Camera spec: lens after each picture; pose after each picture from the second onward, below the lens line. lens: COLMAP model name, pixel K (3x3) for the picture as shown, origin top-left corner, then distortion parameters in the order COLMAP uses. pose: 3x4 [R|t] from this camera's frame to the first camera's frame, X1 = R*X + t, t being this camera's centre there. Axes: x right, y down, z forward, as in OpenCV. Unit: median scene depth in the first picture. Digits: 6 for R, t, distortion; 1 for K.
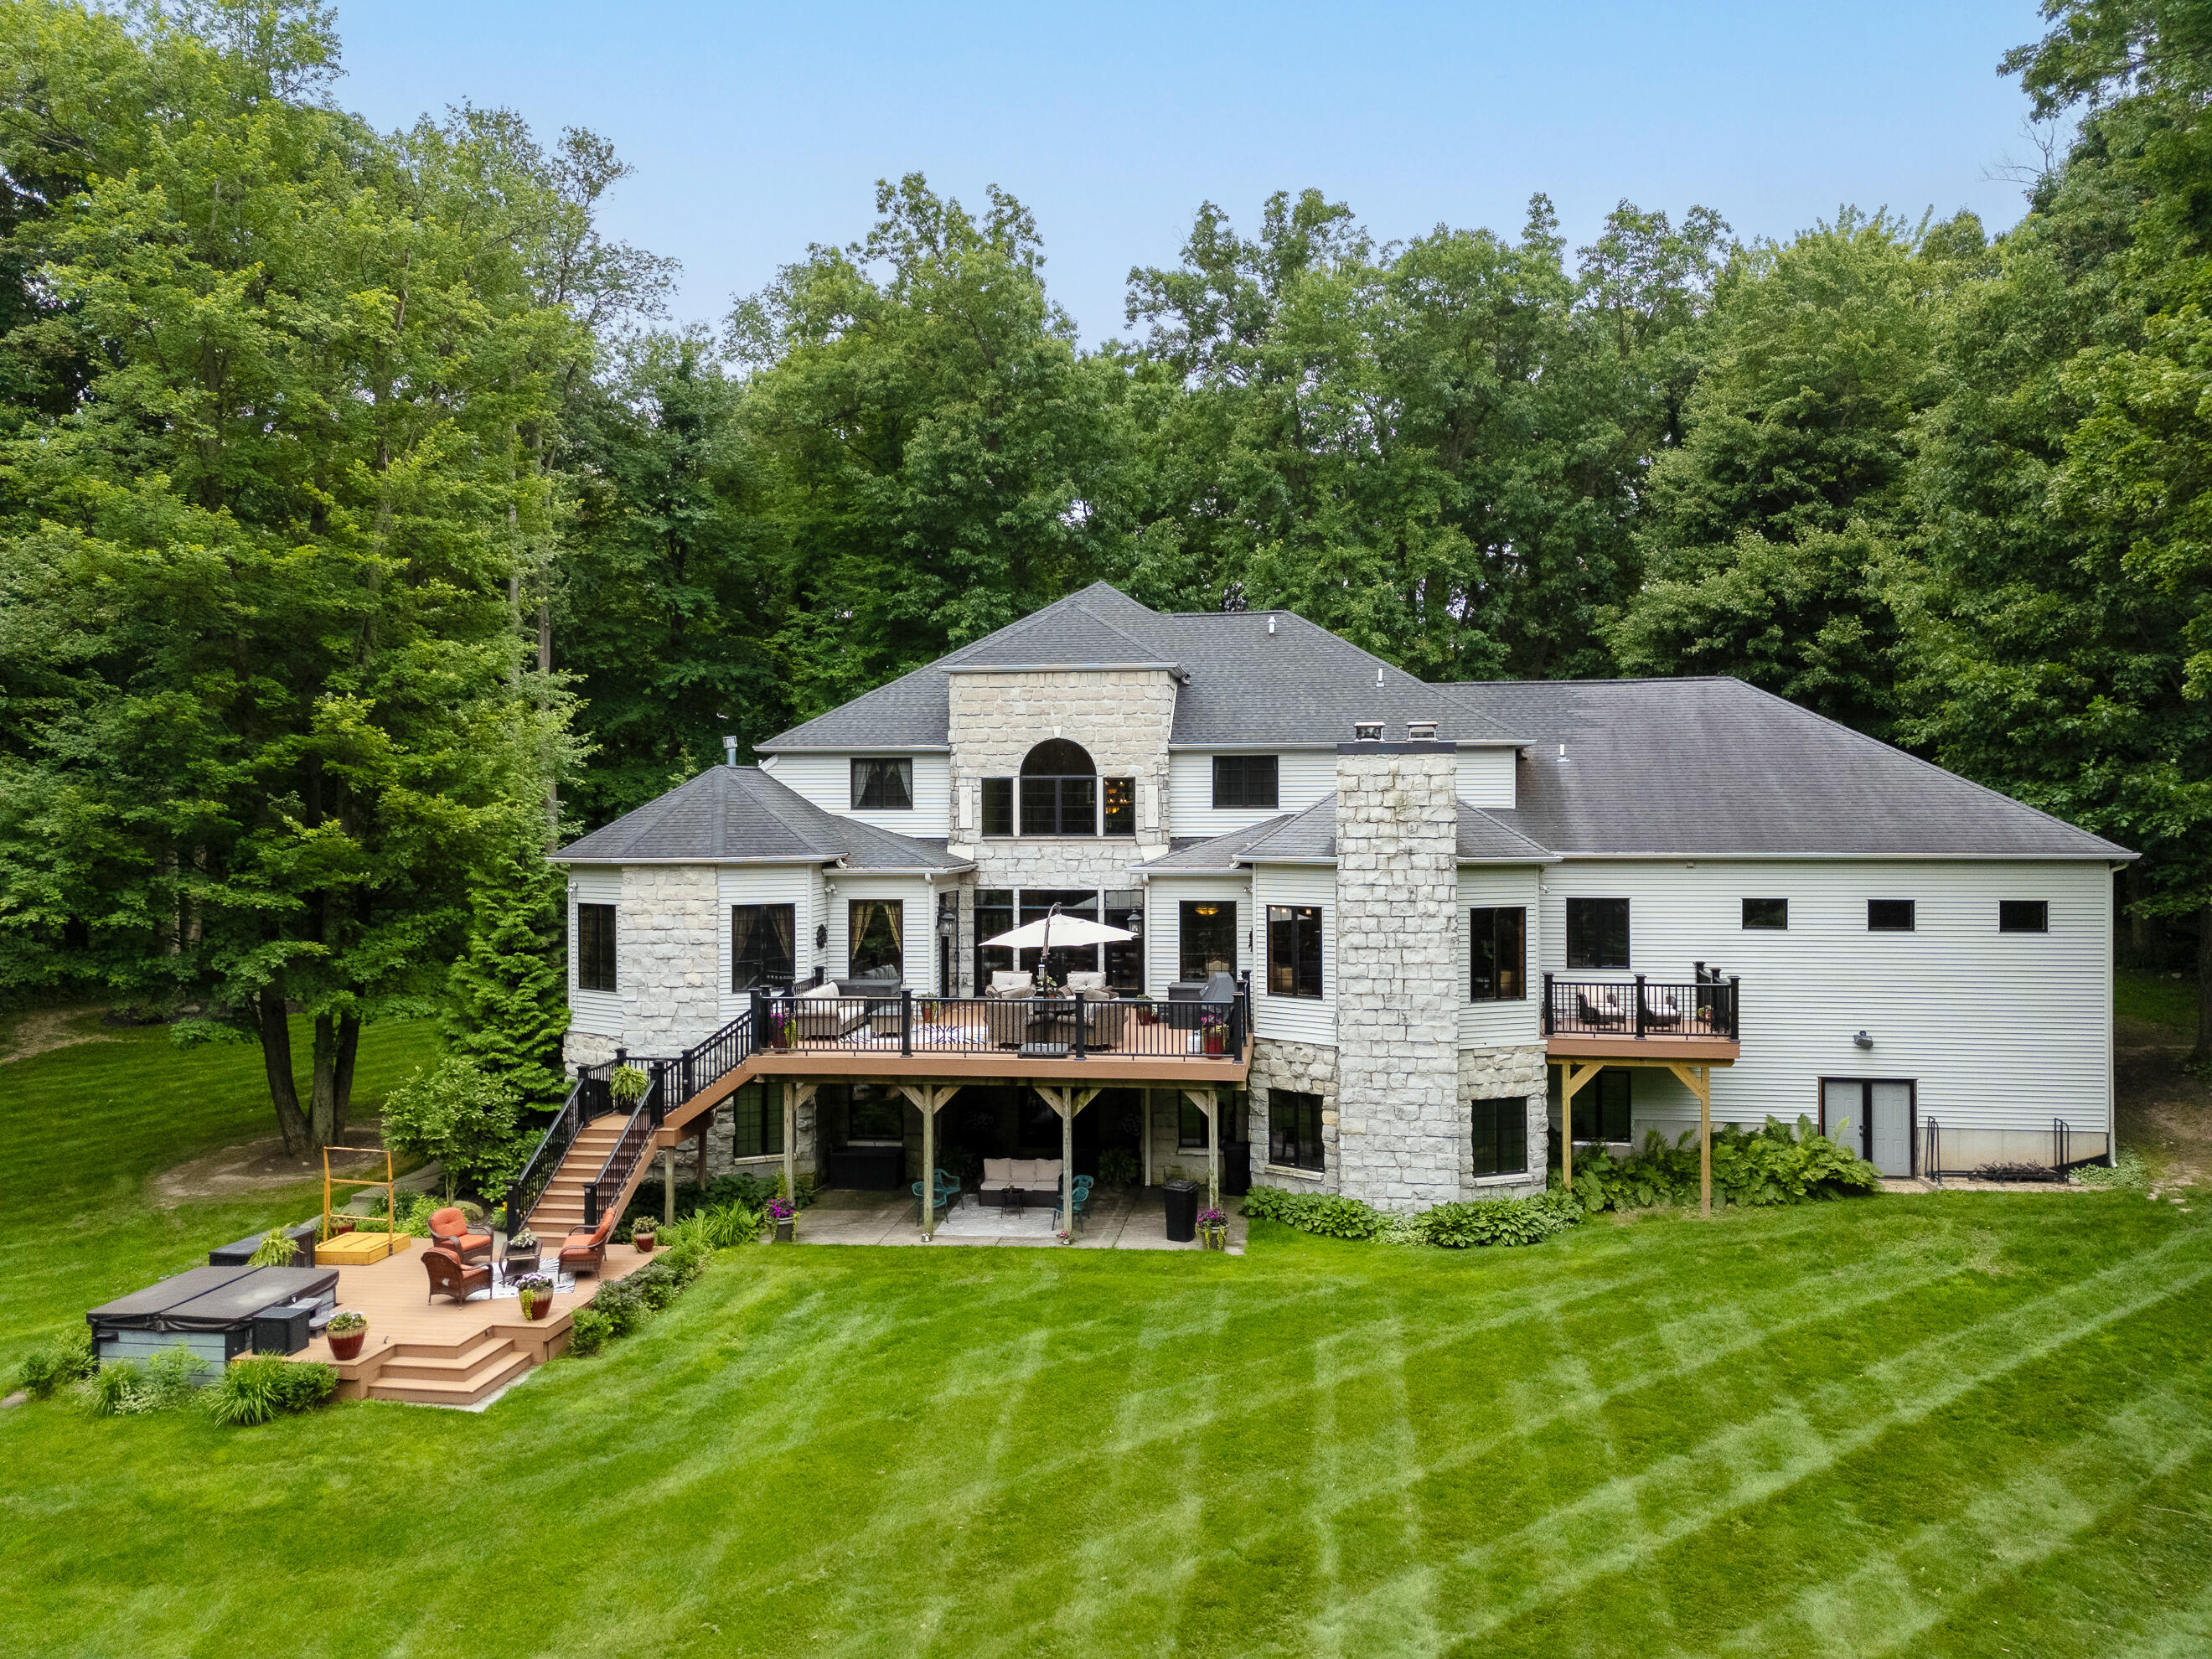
lens RADIAL K [[1634.4, 0, 1112.1], [0, 1634.4, 830.5], [0, 0, 1]] dist [0.090847, -0.105733]
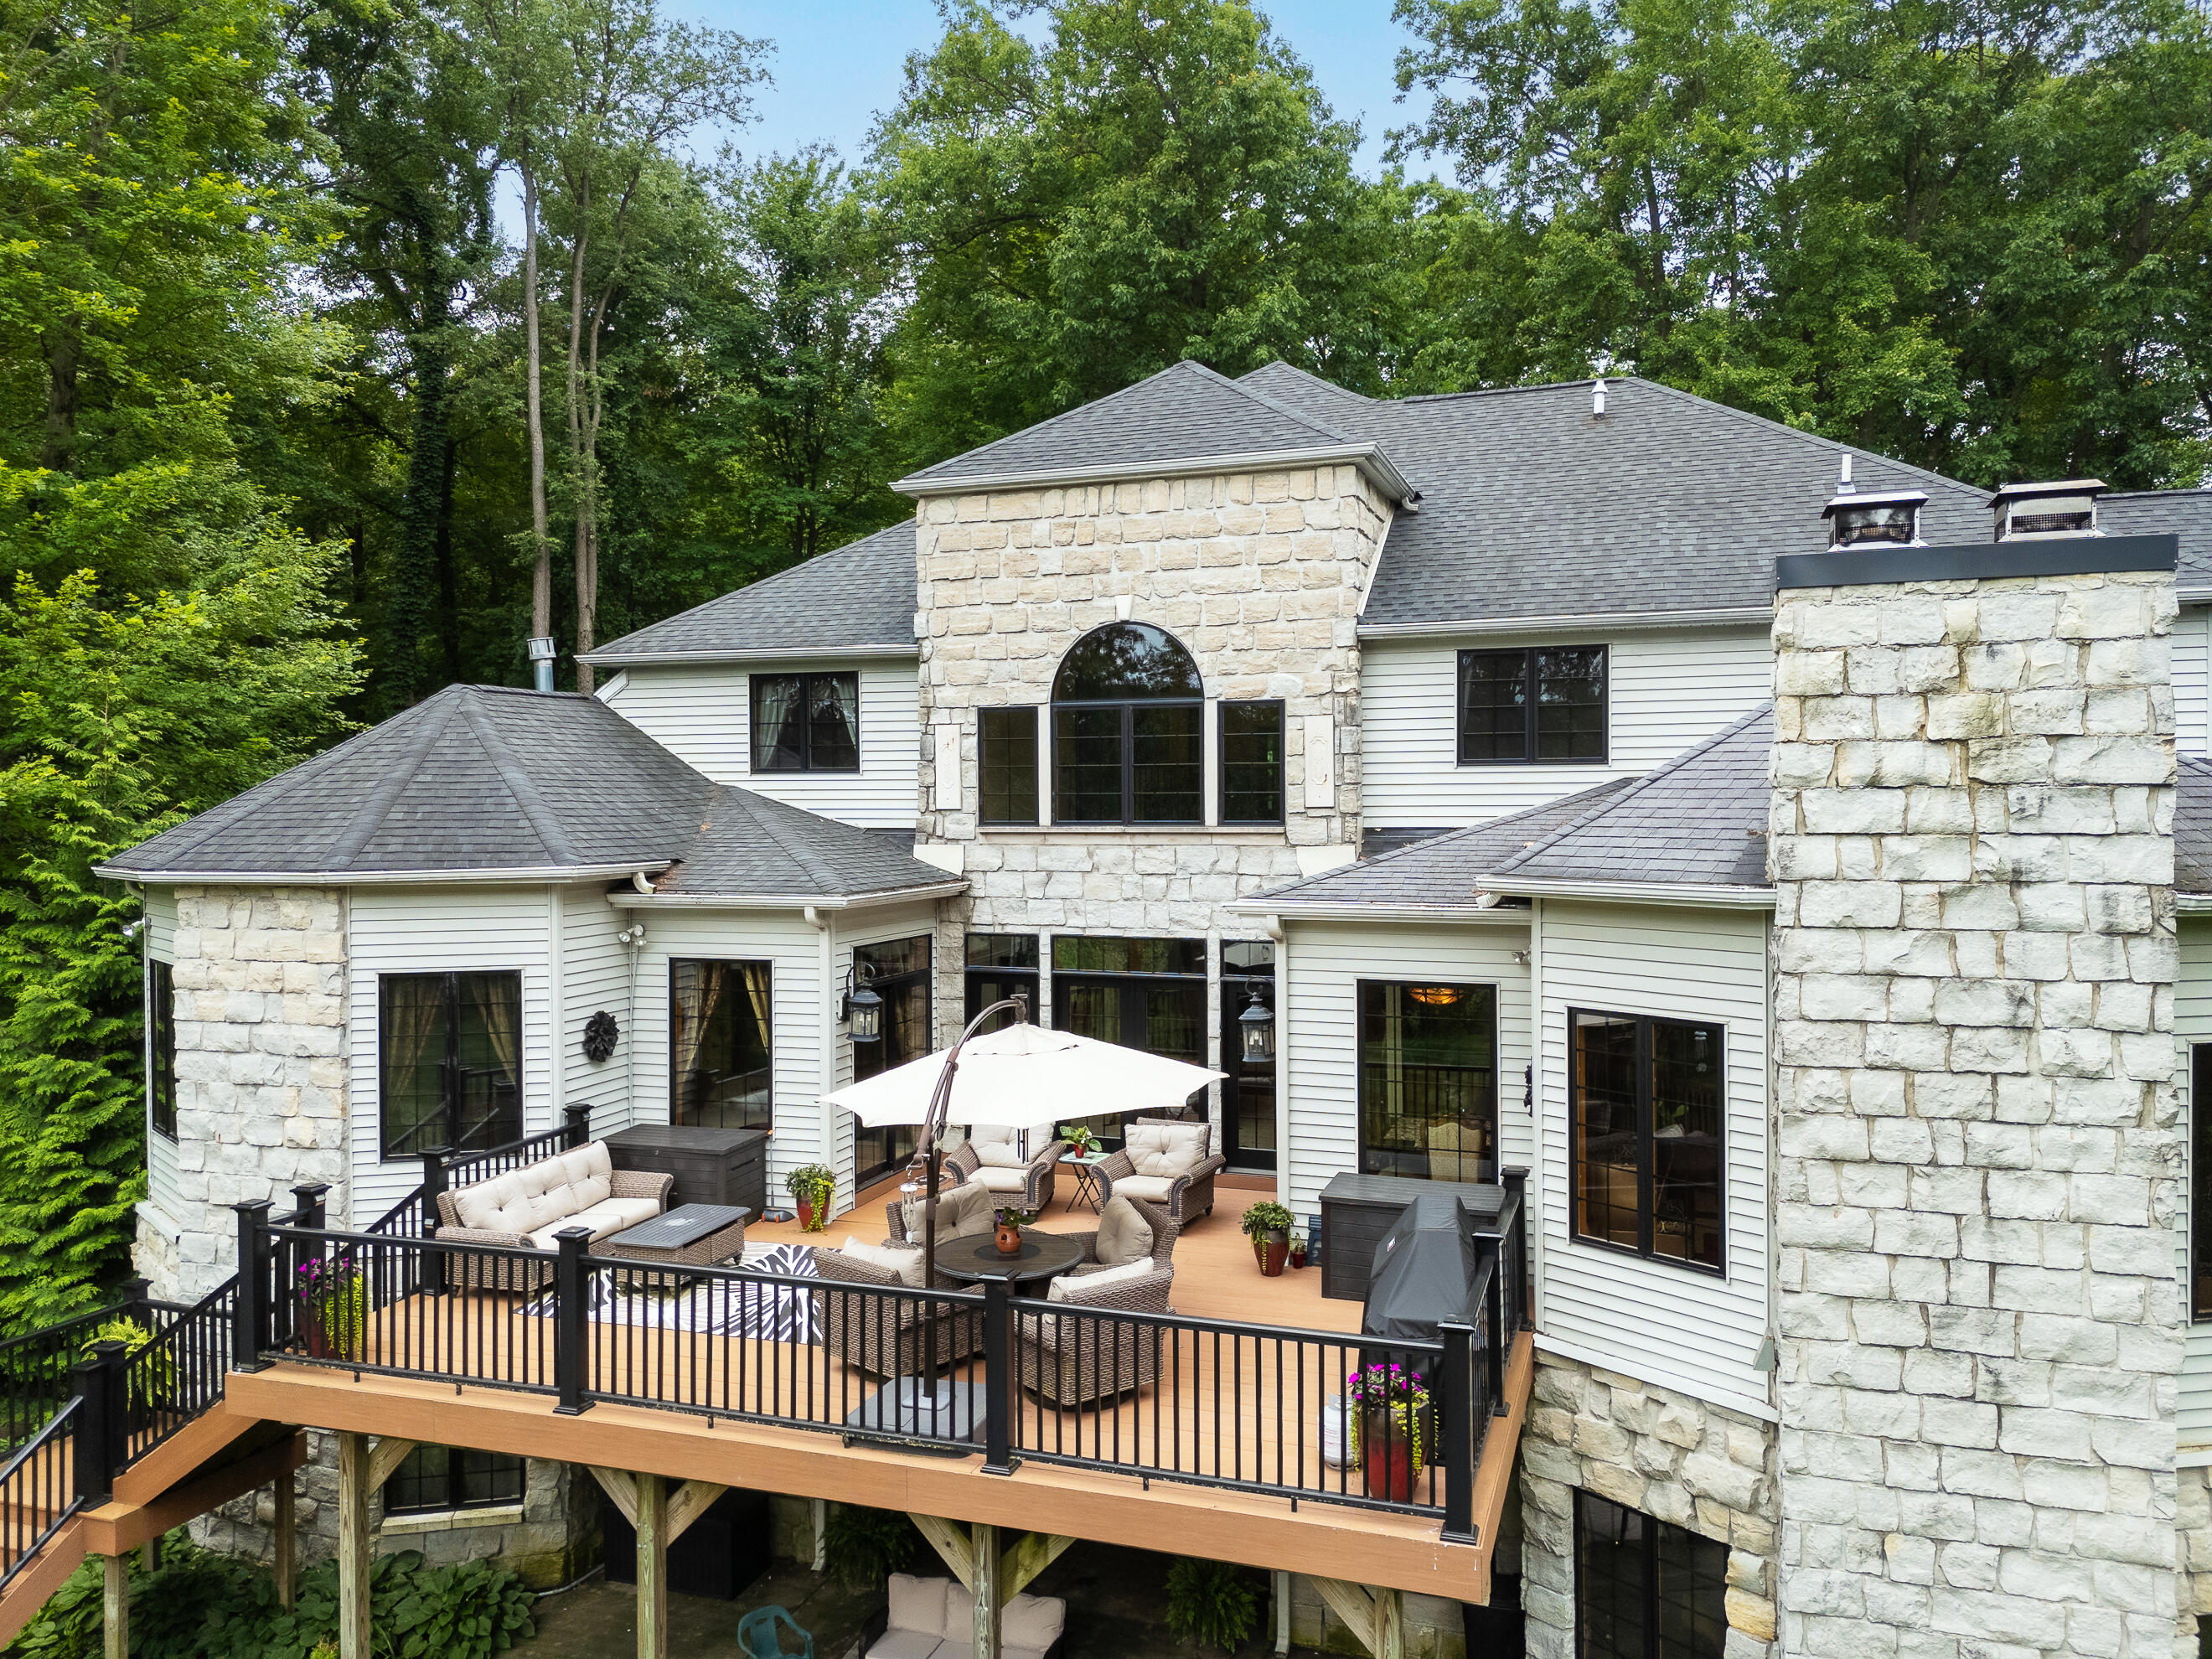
lens RADIAL K [[1634.4, 0, 1112.1], [0, 1634.4, 830.5], [0, 0, 1]] dist [0.090847, -0.105733]
pose [[0.979645, 0.001743, -0.200732, 0.063302], [0.000129, 0.999957, 0.009311, 0.000515], [0.200739, -0.009147, 0.979602, 0.563464]]
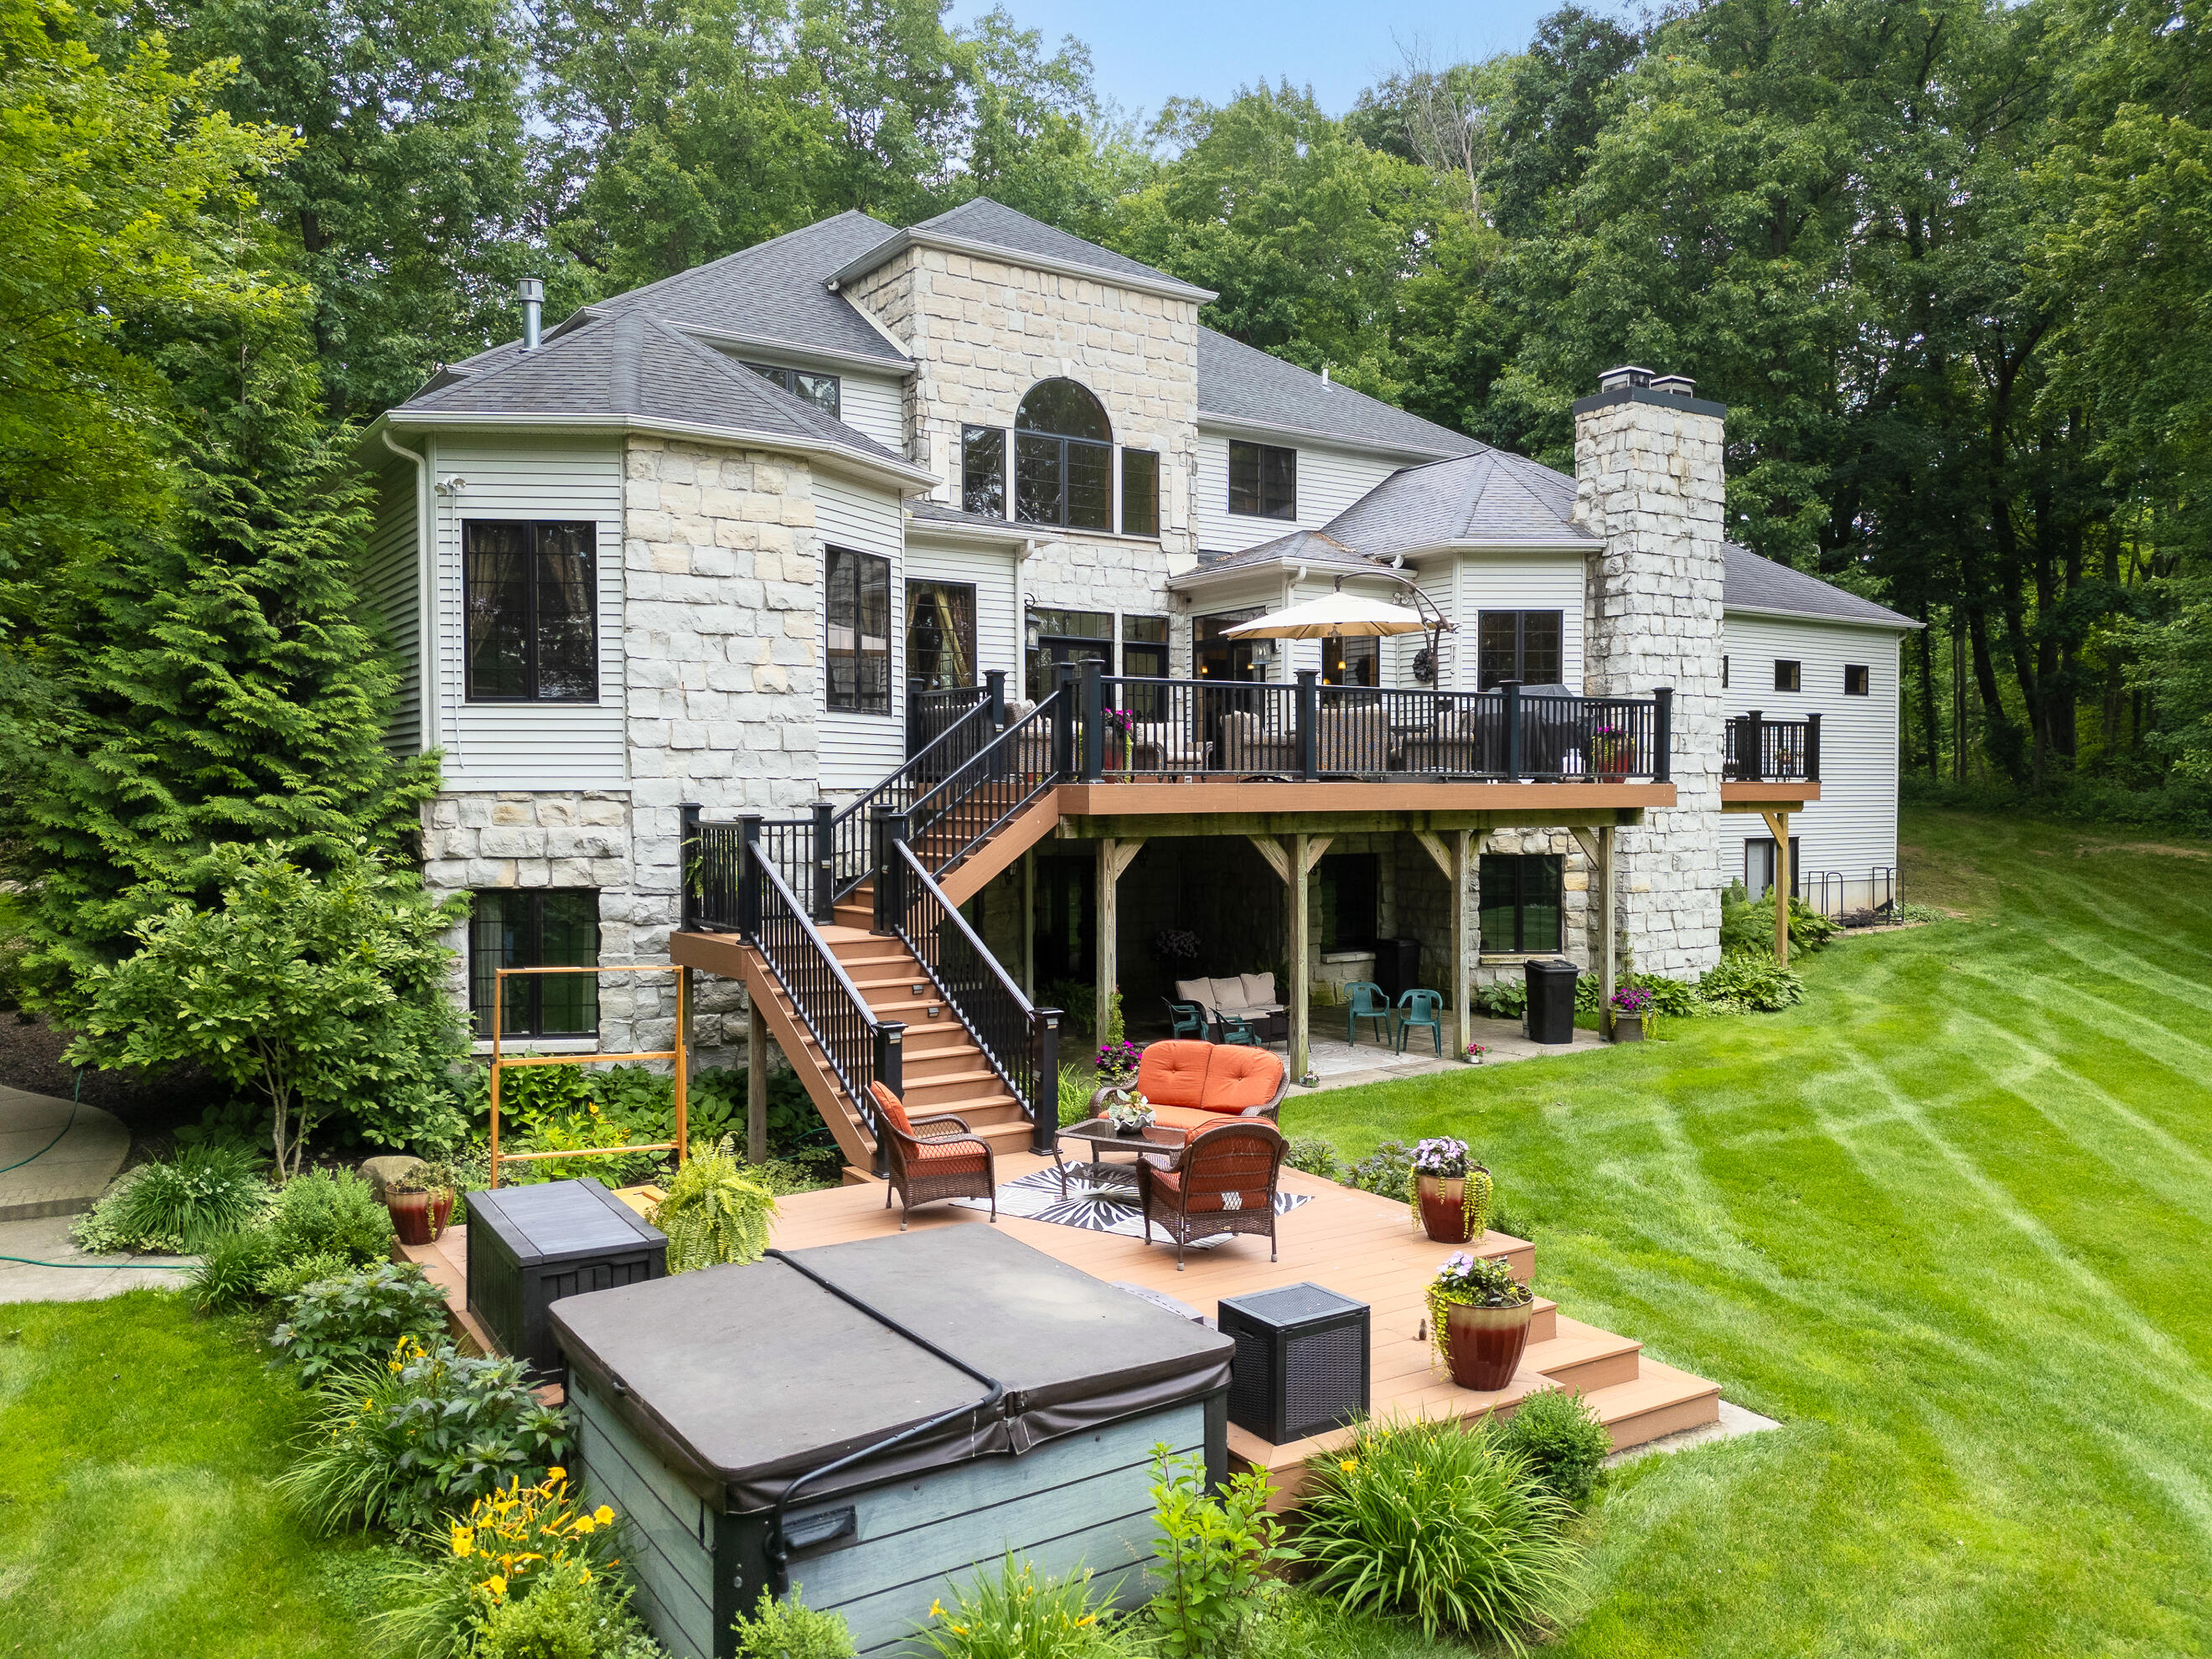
lens RADIAL K [[1634.4, 0, 1112.1], [0, 1634.4, 830.5], [0, 0, 1]] dist [0.090847, -0.105733]
pose [[0.733483, -0.013137, 0.679580, -0.508391], [0.008416, 0.999912, 0.010245, 0.129084], [-0.679655, -0.001795, 0.733530, 0.528325]]
